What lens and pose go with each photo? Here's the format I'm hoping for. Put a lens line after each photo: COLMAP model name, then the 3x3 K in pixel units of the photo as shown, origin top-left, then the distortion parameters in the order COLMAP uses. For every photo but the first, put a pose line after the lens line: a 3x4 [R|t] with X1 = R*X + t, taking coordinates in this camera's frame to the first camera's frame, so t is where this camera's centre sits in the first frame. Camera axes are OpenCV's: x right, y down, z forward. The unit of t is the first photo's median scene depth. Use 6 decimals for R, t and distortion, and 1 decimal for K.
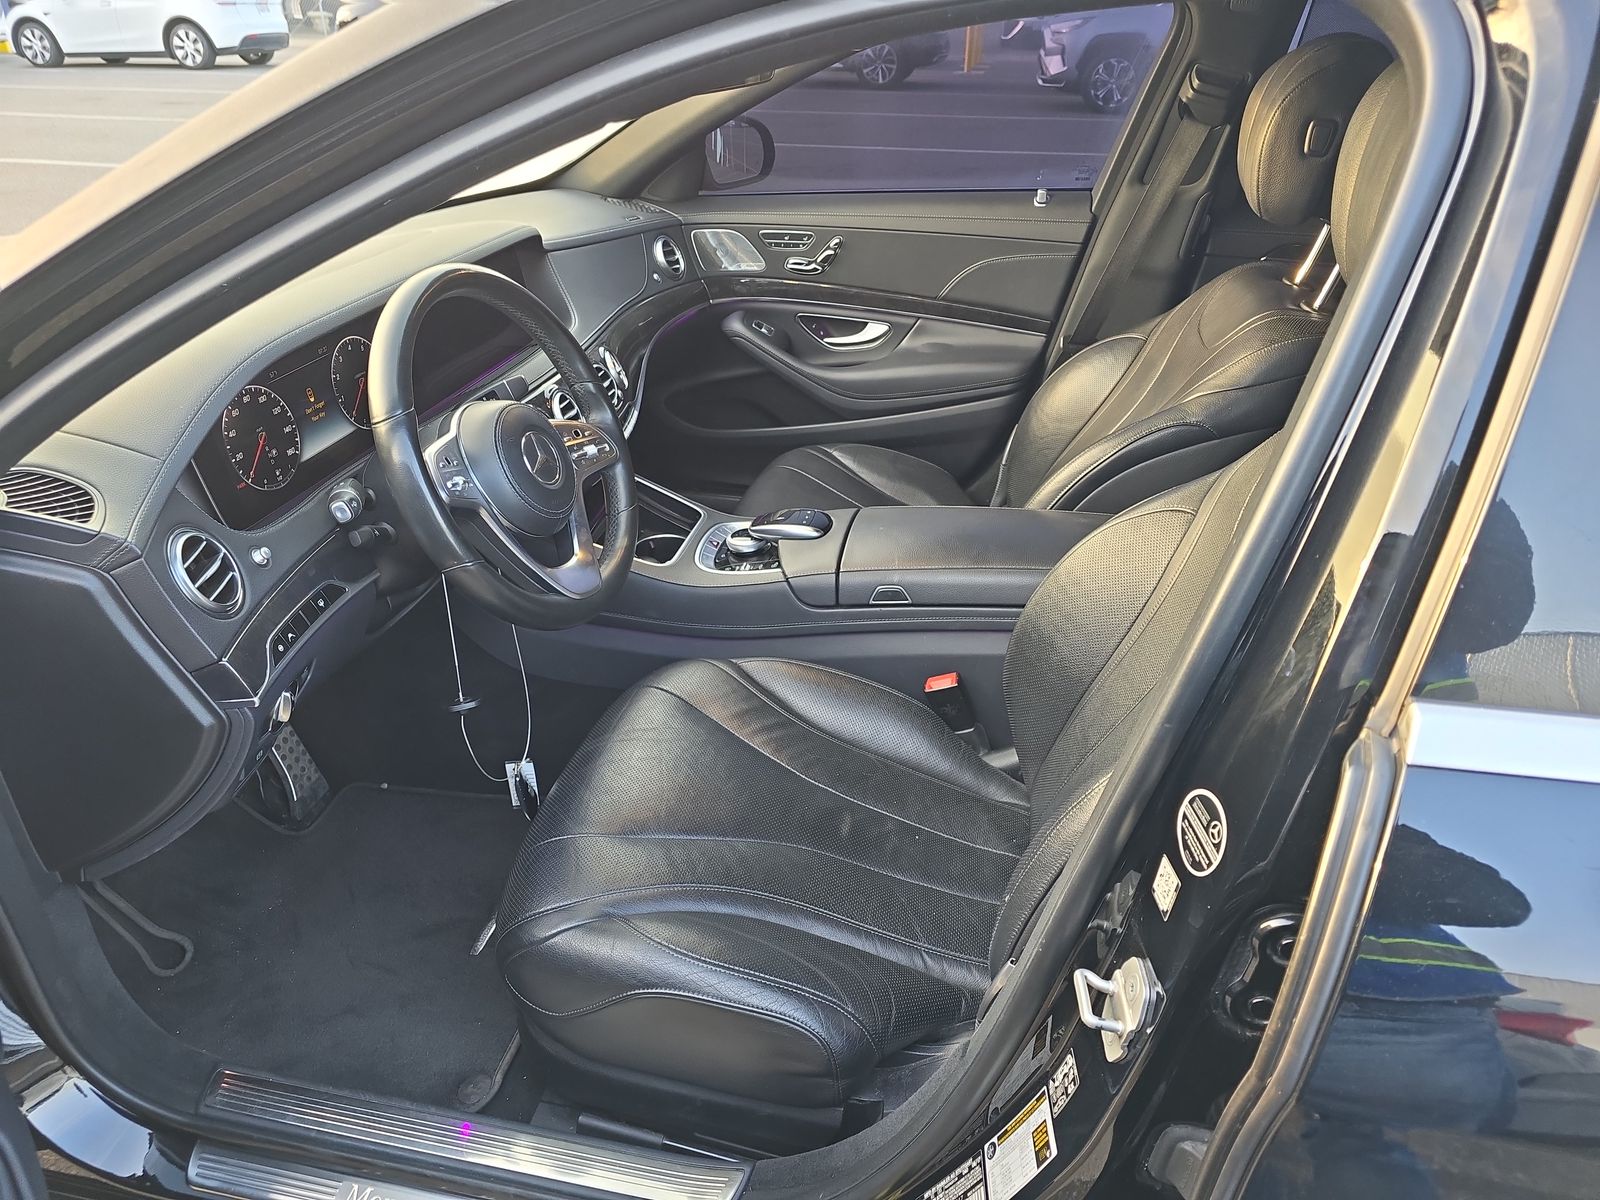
lens RADIAL K [[1053.3, 0, 800.0], [0, 1053.3, 600.0], [0, 0, 1]] dist [0.030289, -0.004649]
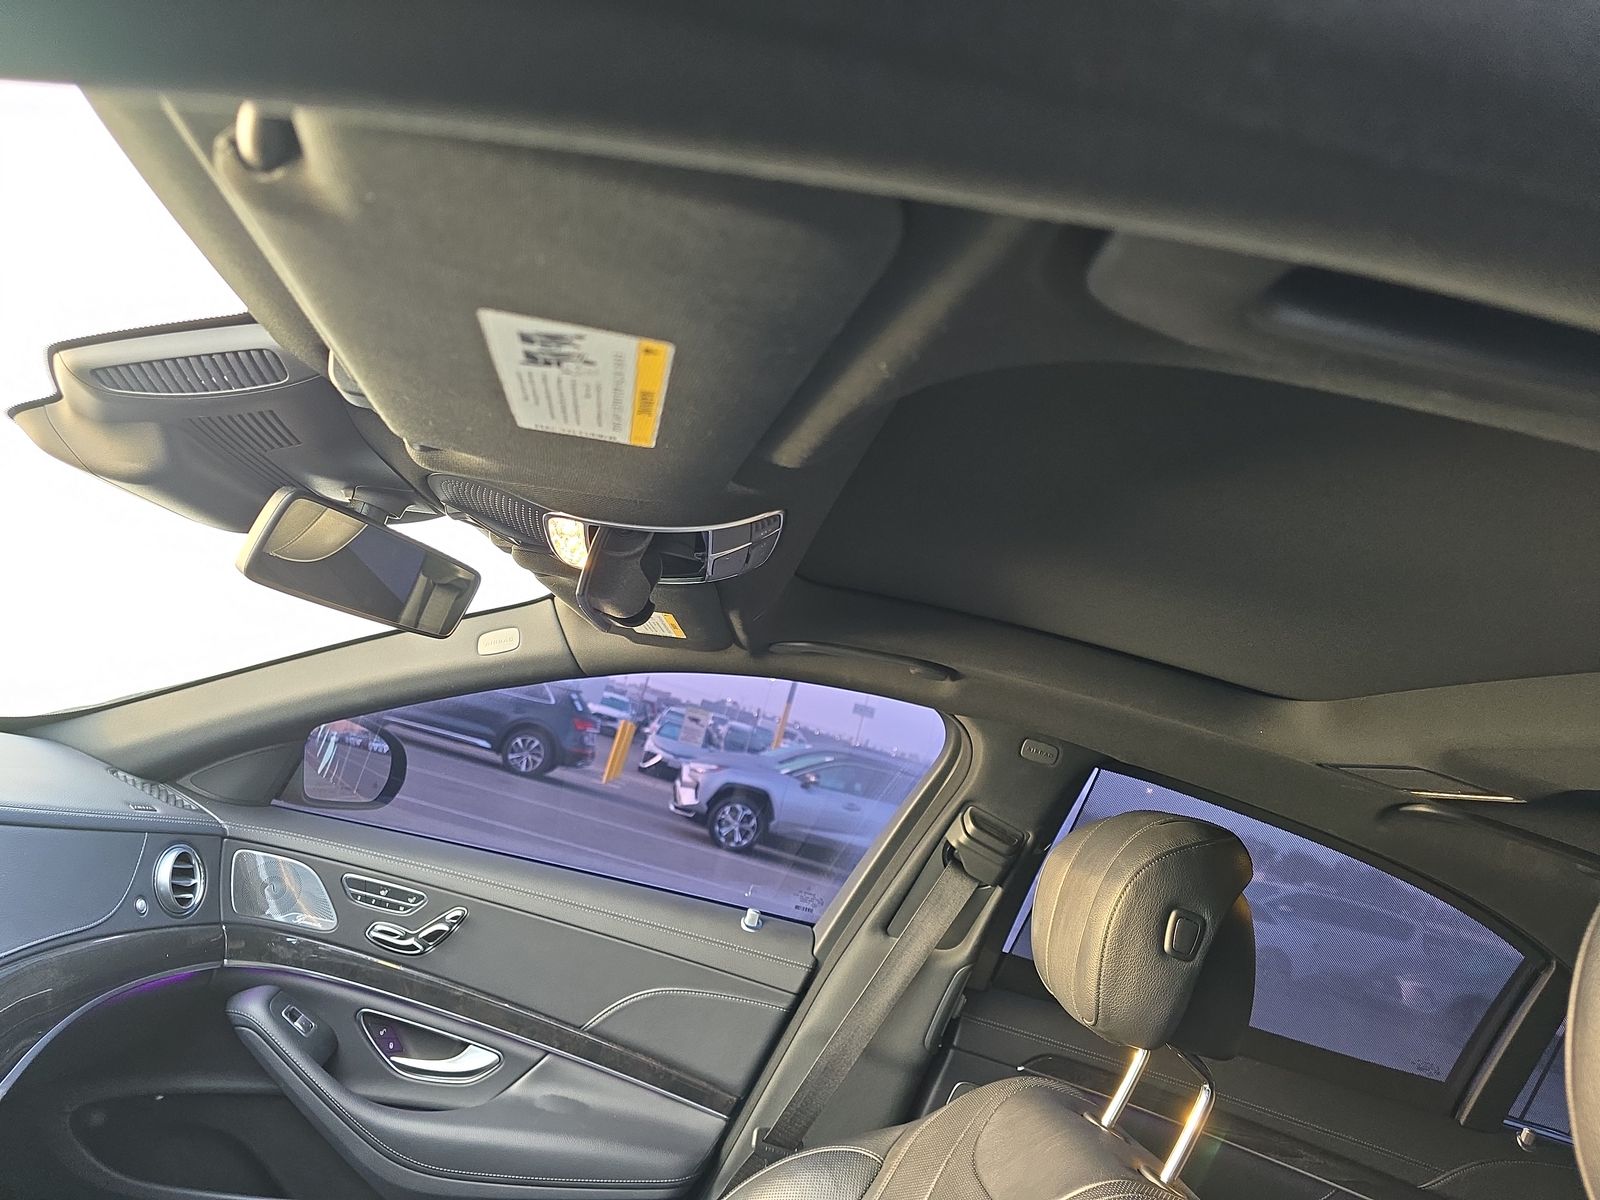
lens RADIAL K [[1078.8, 0, 800.0], [0, 1078.8, 600.0], [0, 0, 1]] dist [0.017680, -0.003027]
pose [[0.917563, 0.300599, 0.260229, -0.004781], [-0.087729, 0.791452, -0.604902, -0.098740], [-0.387791, 0.532206, 0.752578, 0.287045]]
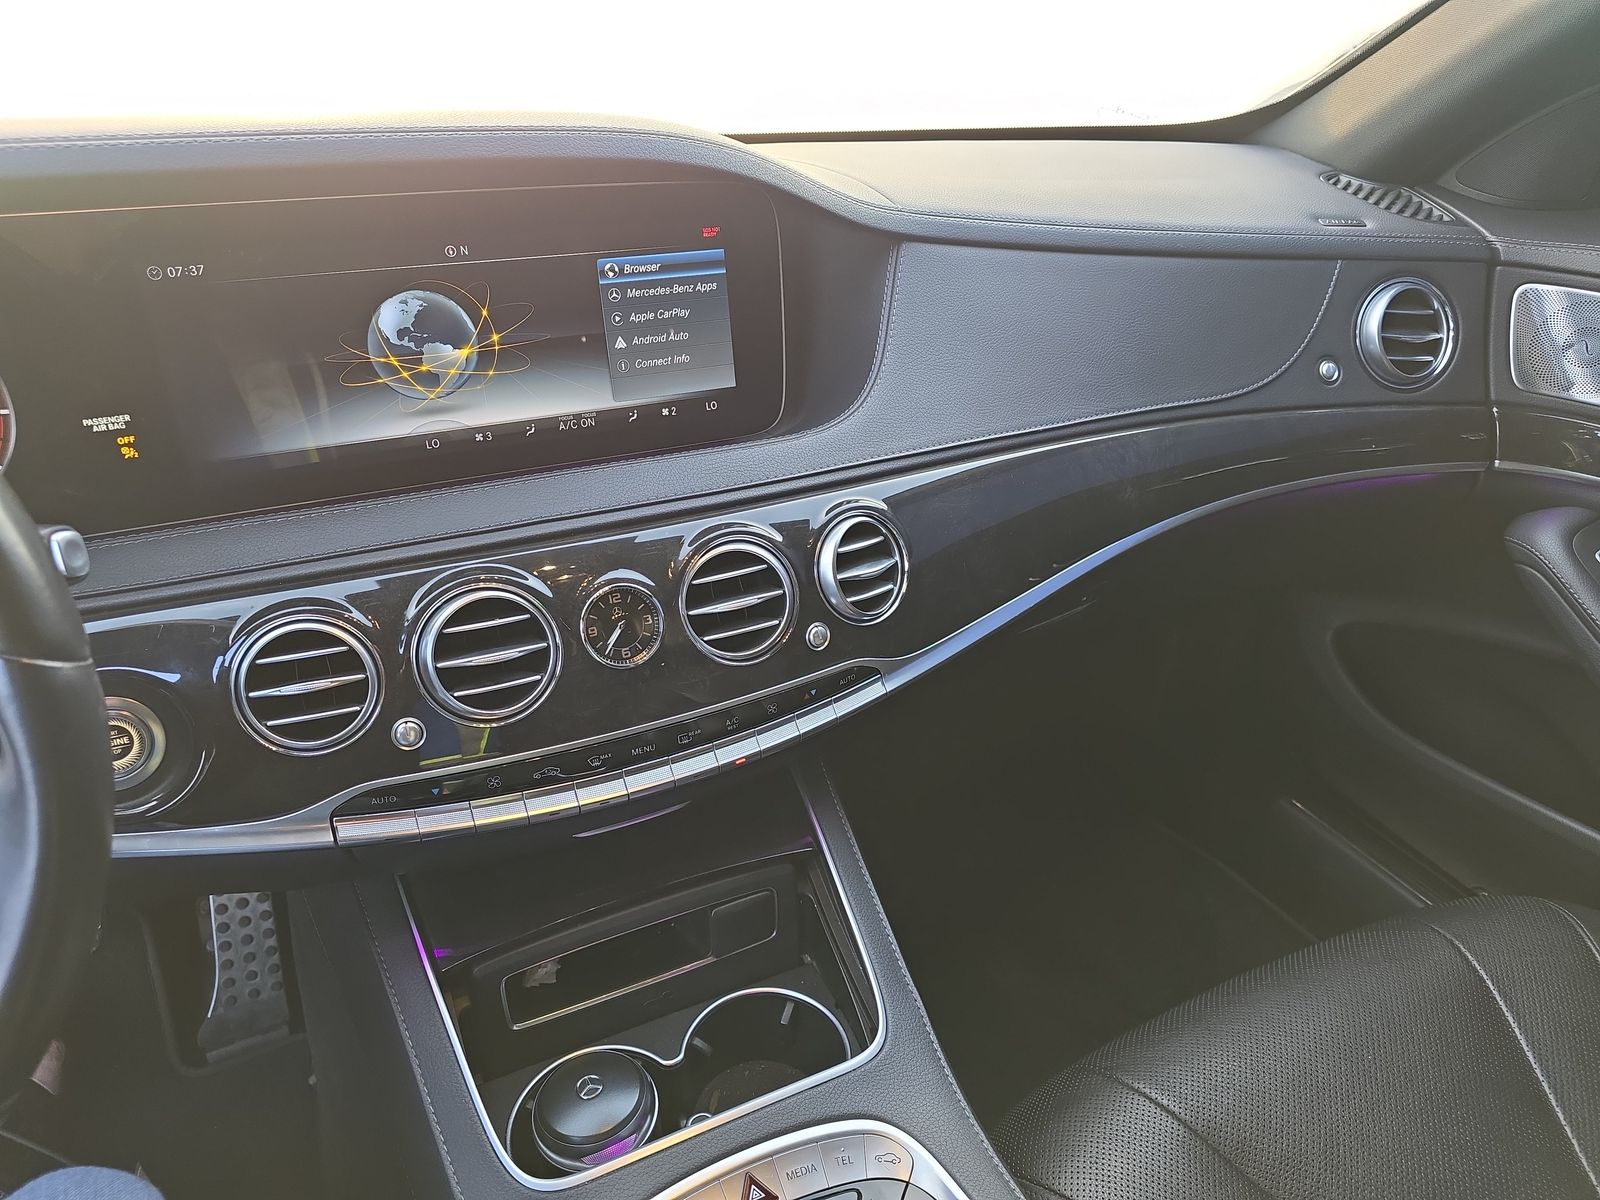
lens RADIAL K [[1053.3, 0, 800.0], [0, 1053.3, 600.0], [0, 0, 1]] dist [0.030289, -0.004649]
pose [[0.619037, 0.393234, -0.679823, 0.046742], [-0.403426, 0.901902, 0.154338, -0.201373], [0.673825, 0.178718, 0.716952, 0.571678]]
